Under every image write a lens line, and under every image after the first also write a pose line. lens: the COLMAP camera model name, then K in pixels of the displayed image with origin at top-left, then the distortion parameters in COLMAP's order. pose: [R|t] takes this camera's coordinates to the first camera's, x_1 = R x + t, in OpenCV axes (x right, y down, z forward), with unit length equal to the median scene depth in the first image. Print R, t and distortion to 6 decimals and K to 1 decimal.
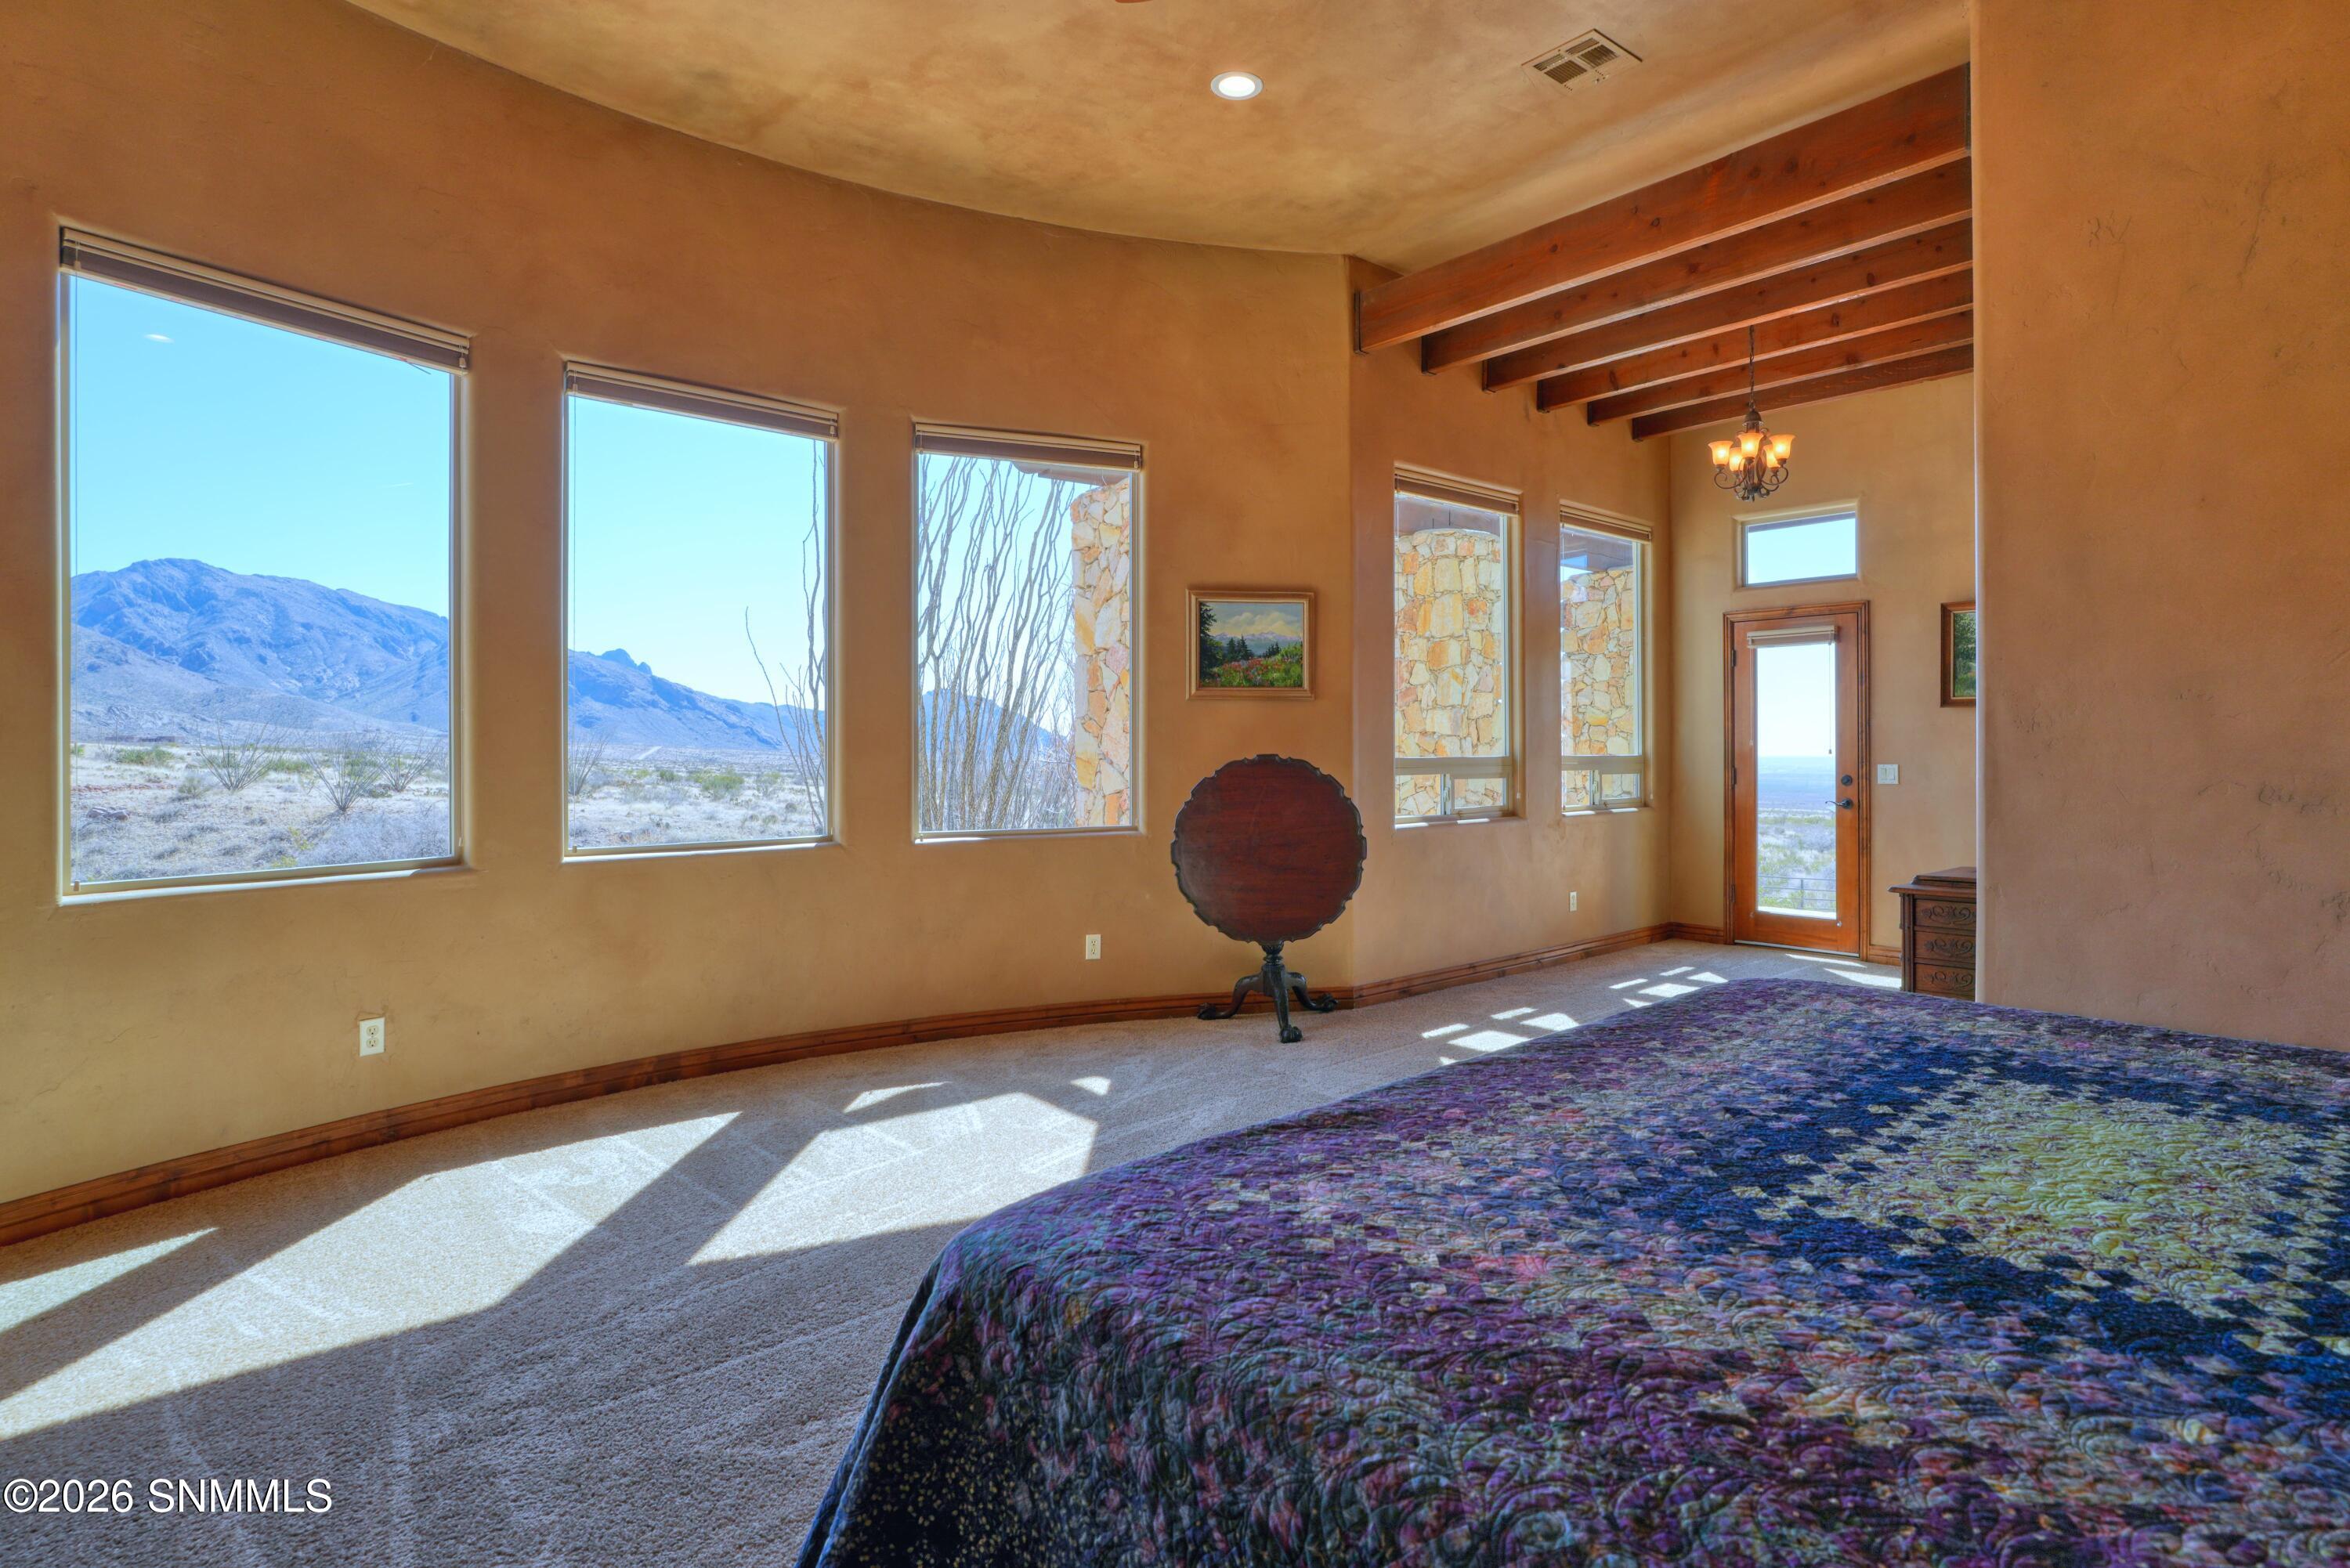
lens RADIAL K [[1188.3, 0, 1175.2], [0, 1188.3, 771.7], [0, 0, 1]] dist [-0.024437, -0.000218]
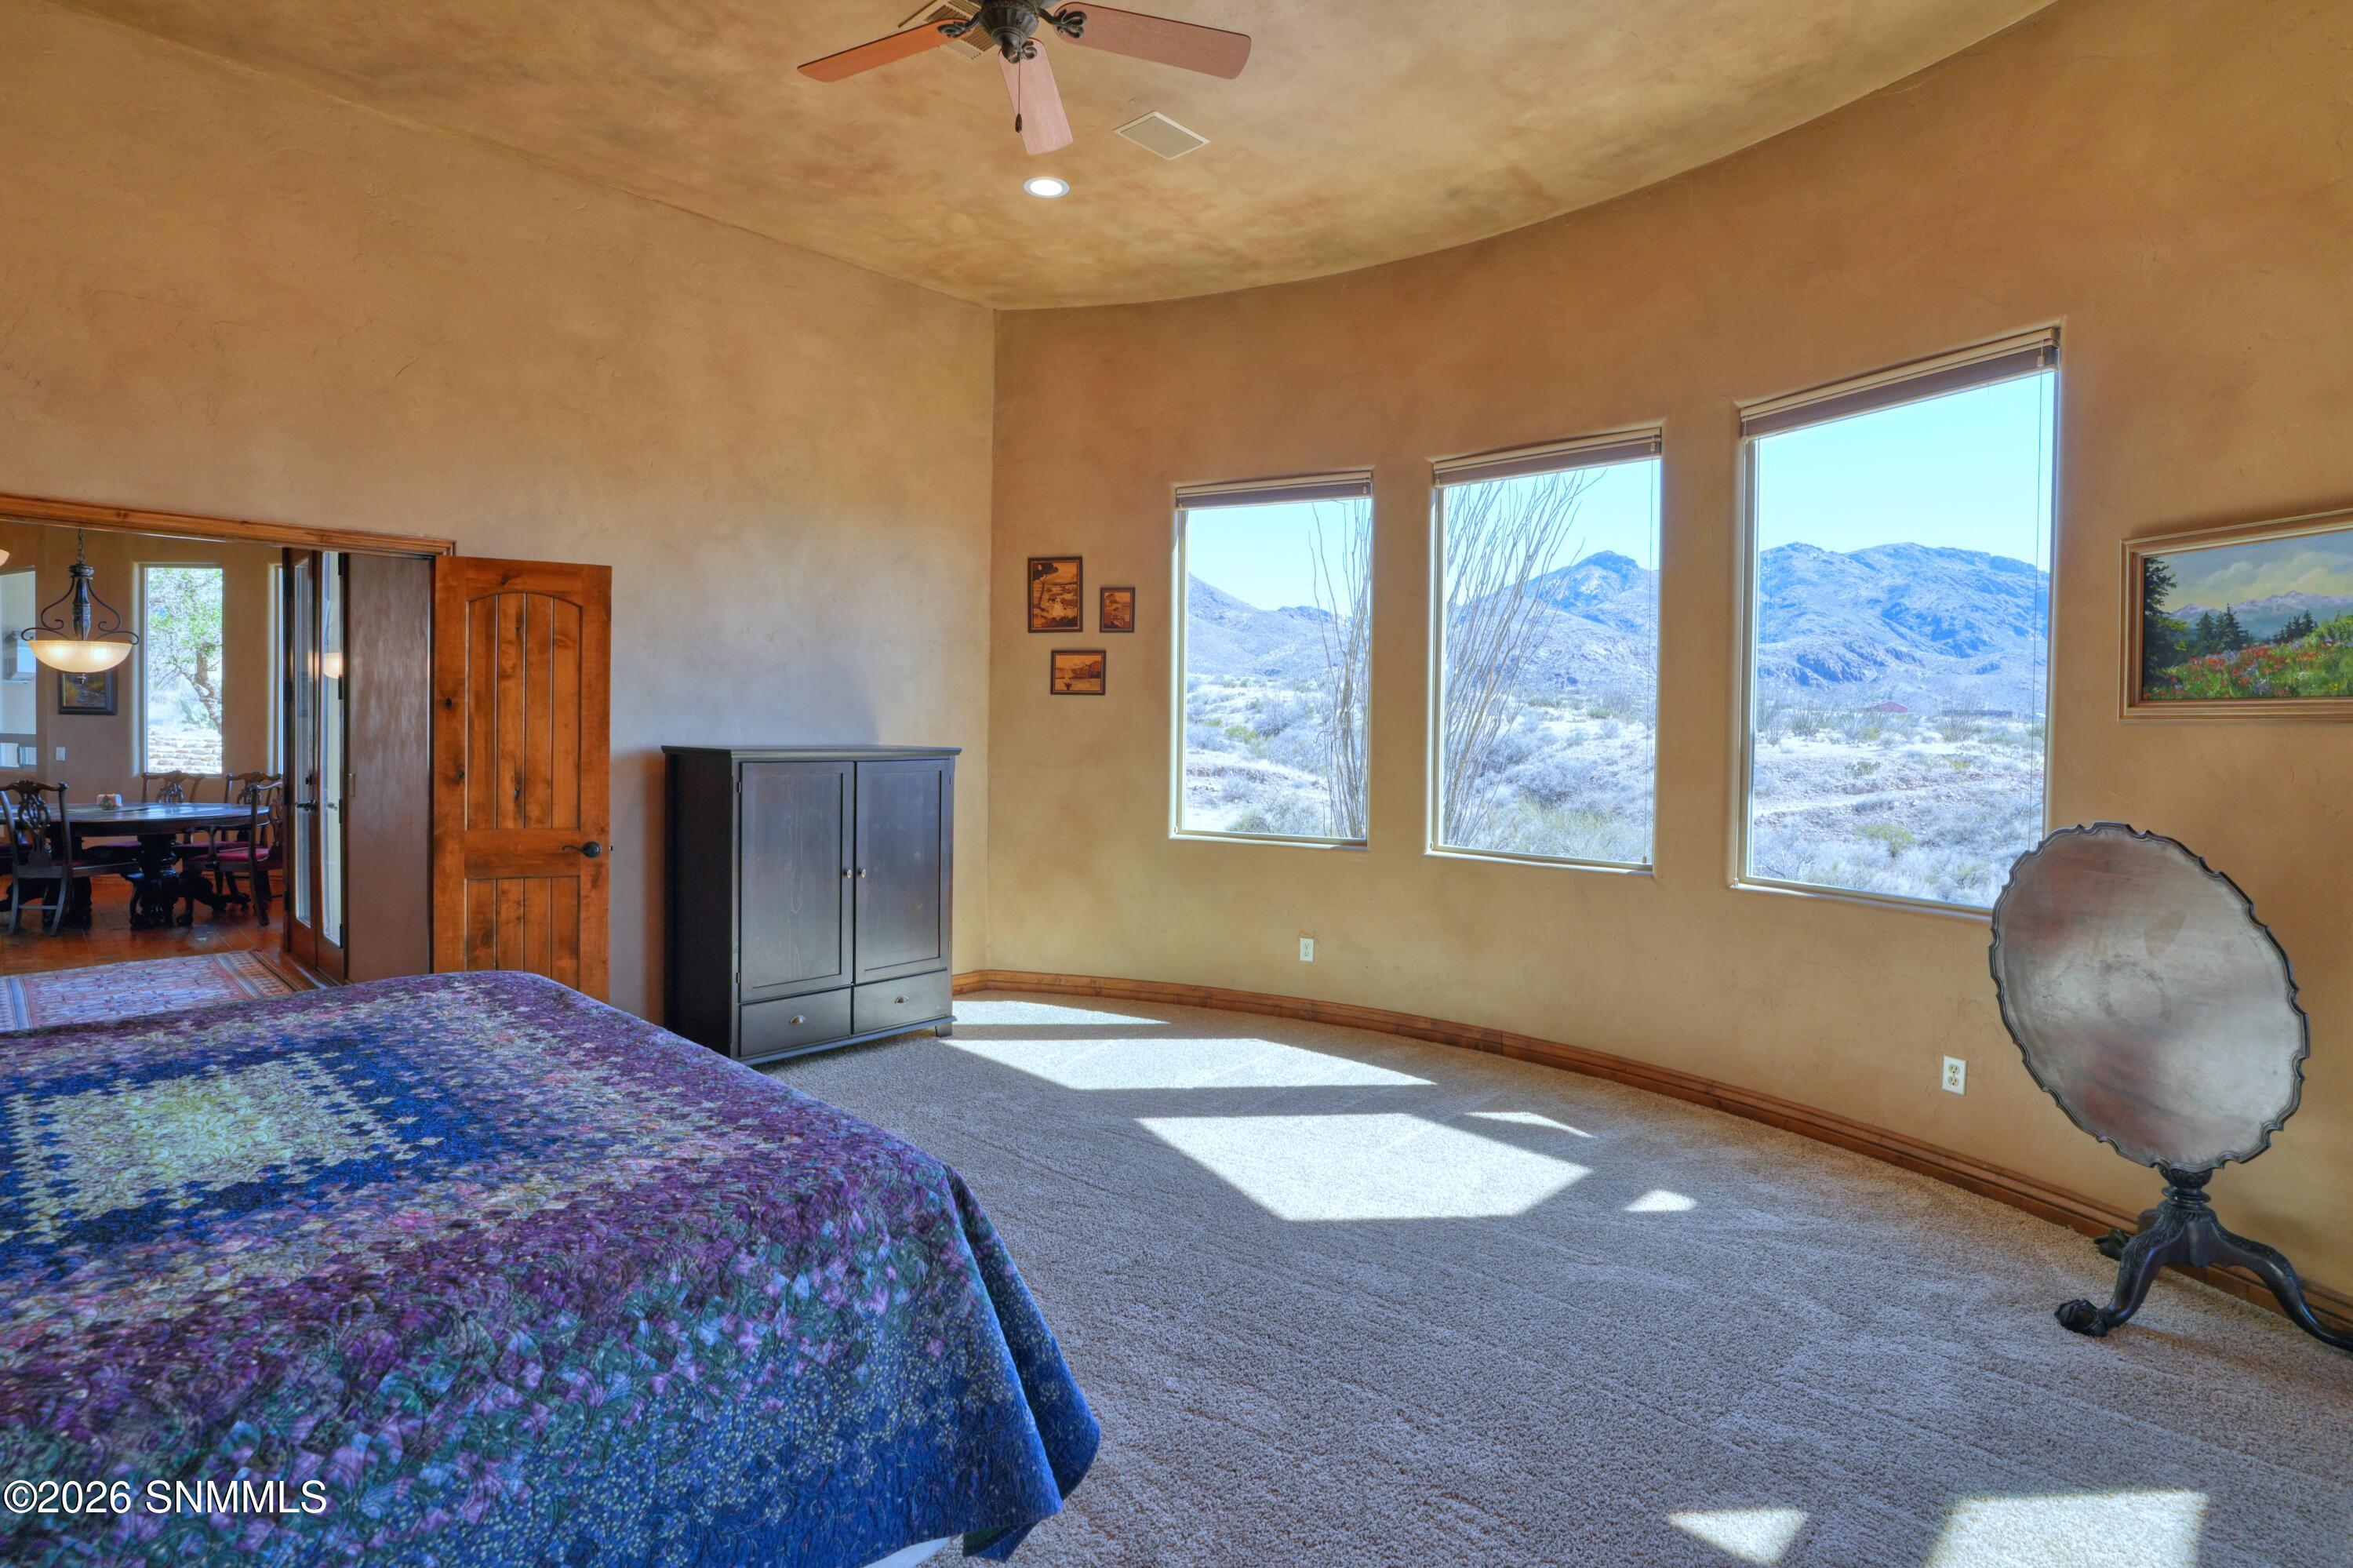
lens RADIAL K [[1095.4, 0, 1176.0], [0, 1095.4, 774.0], [0, 0, 1]] dist [-0.020166, 0.000193]
pose [[0.116534, 0.048702, -0.991992, 0.602017], [-0.026641, 0.998591, 0.045896, -0.056102], [0.992829, 0.021079, 0.117667, 0.552251]]
